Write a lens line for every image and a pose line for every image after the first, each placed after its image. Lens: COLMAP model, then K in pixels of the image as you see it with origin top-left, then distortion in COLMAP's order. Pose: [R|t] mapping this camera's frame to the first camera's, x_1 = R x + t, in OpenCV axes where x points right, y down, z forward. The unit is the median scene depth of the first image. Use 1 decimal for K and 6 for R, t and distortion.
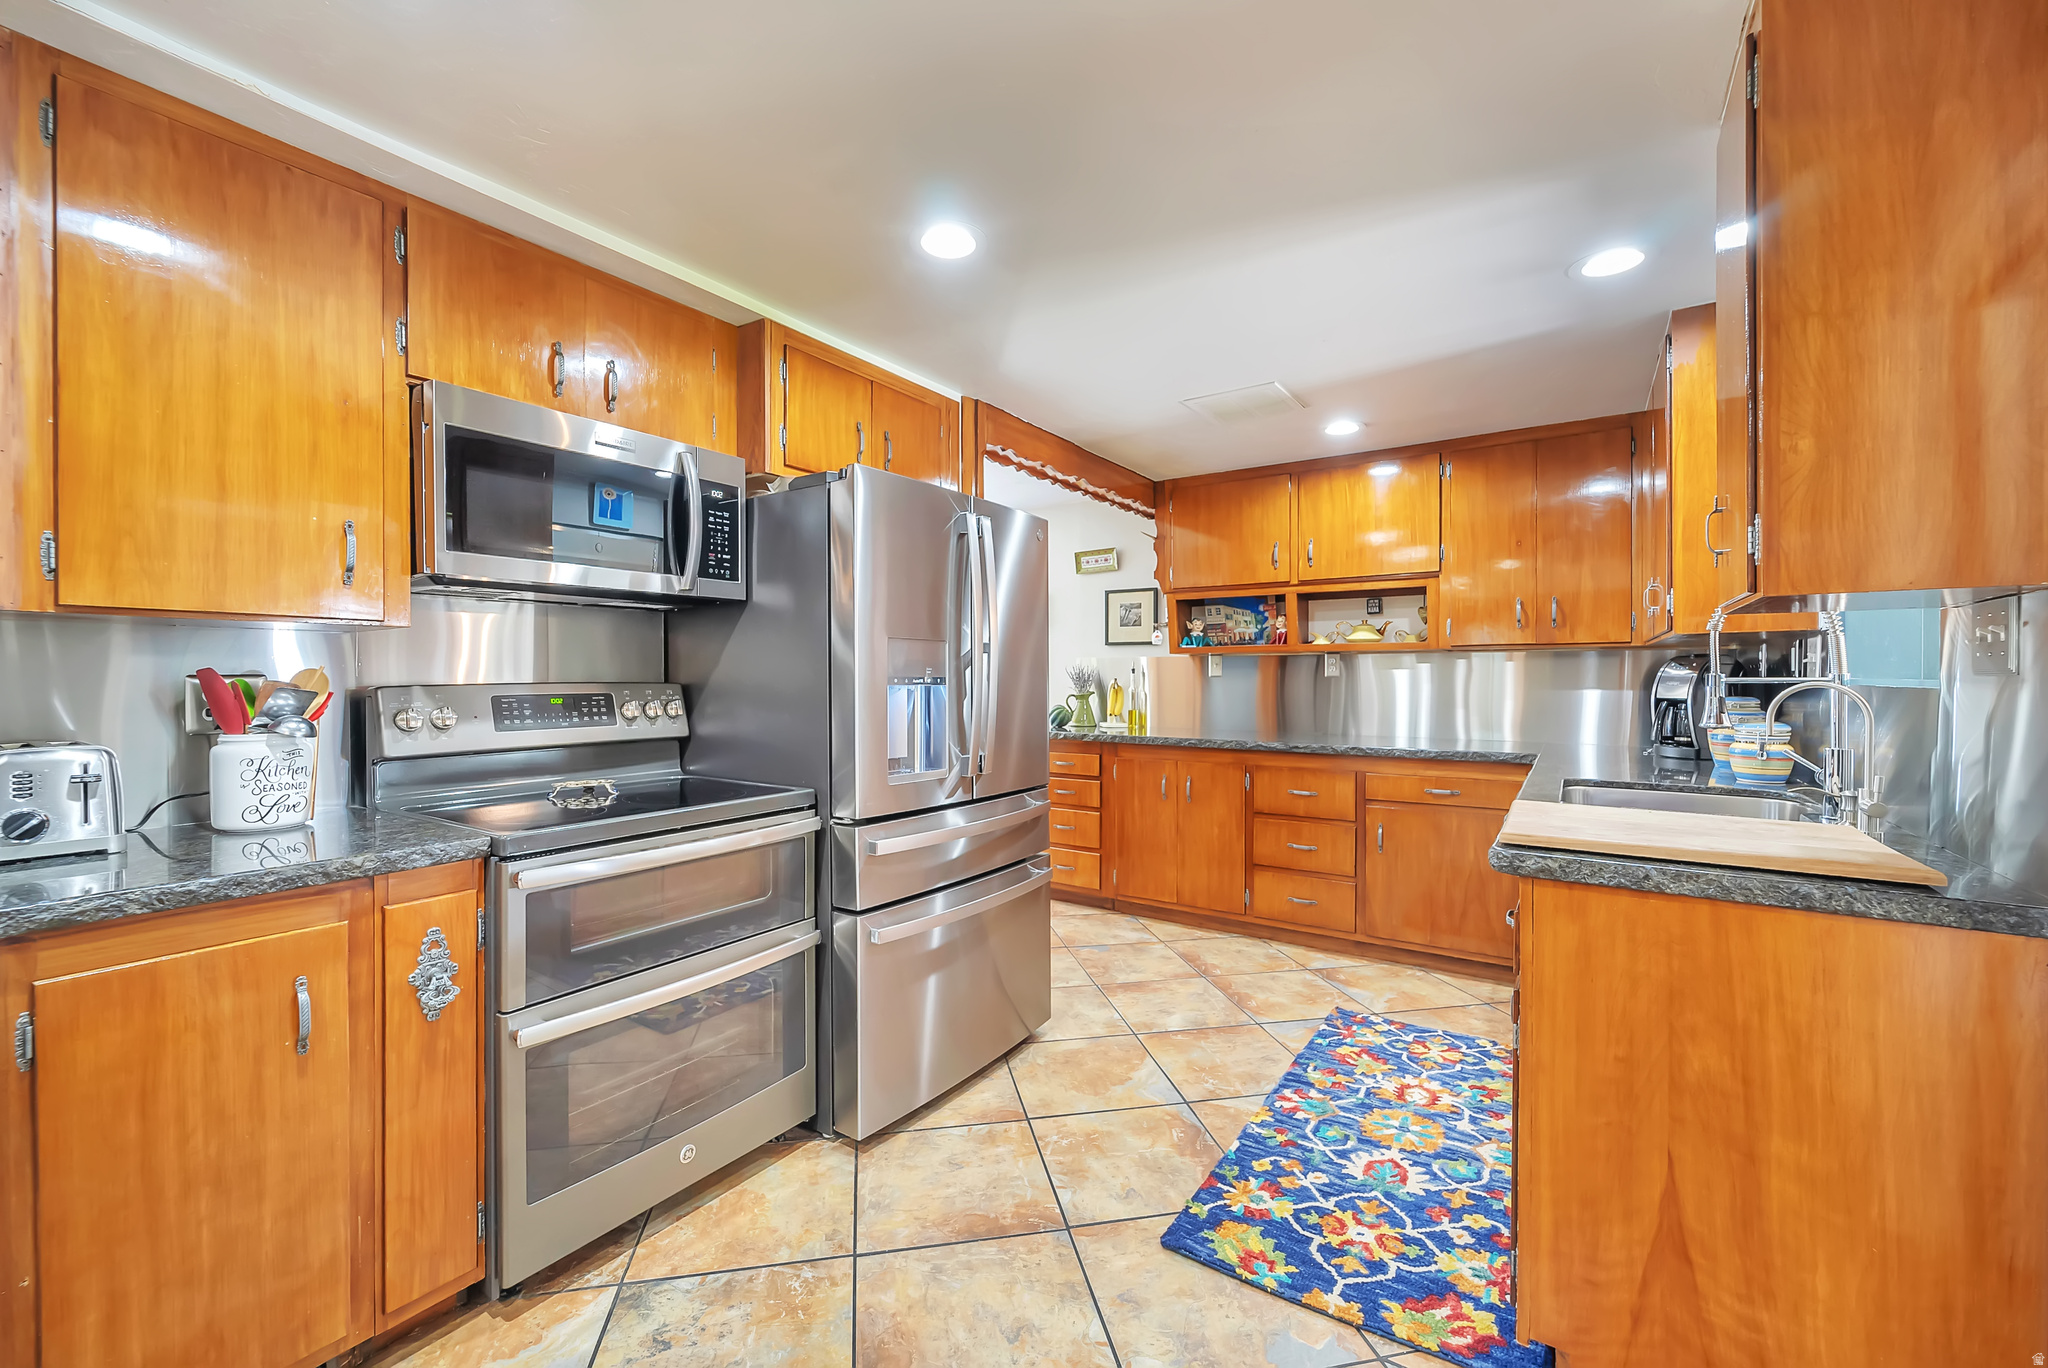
lens RADIAL K [[823.6, 0, 1020.8], [0, 823.6, 677.2], [0, 0, 1]] dist [-0.002039, -0.000471]
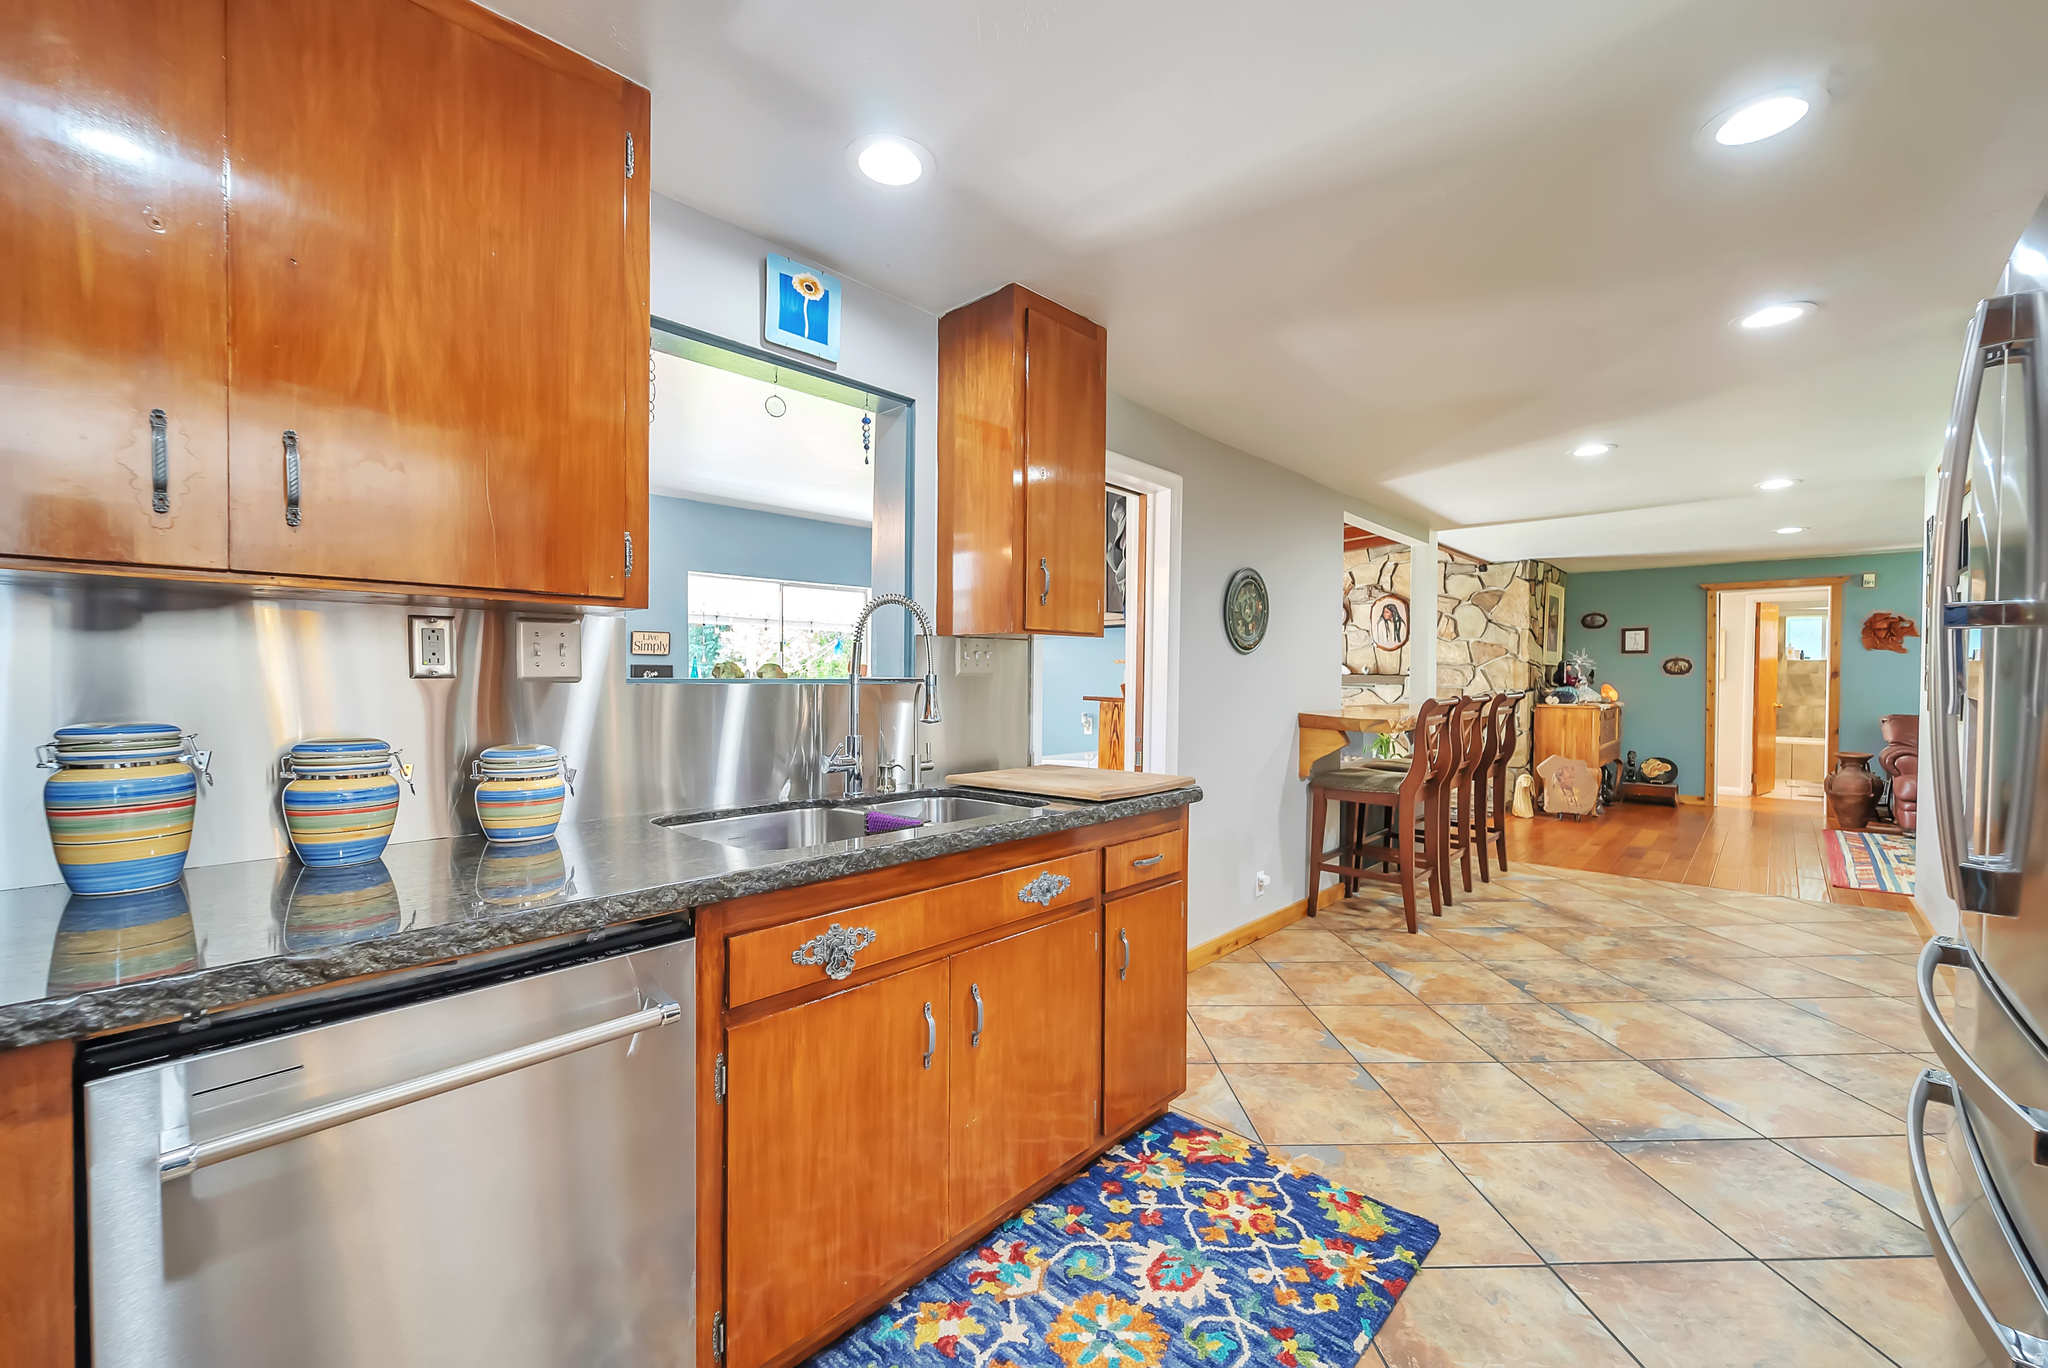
lens RADIAL K [[823.6, 0, 1028.3], [0, 823.6, 682.4], [0, 0, 1]] dist [-0.002039, -0.000471]
pose [[-0.988132, -0.006006, 0.153491, 0.499993], [-0.003737, 0.999879, 0.015068, -0.016736], [-0.153563, 0.014316, -0.988035, 1.982836]]
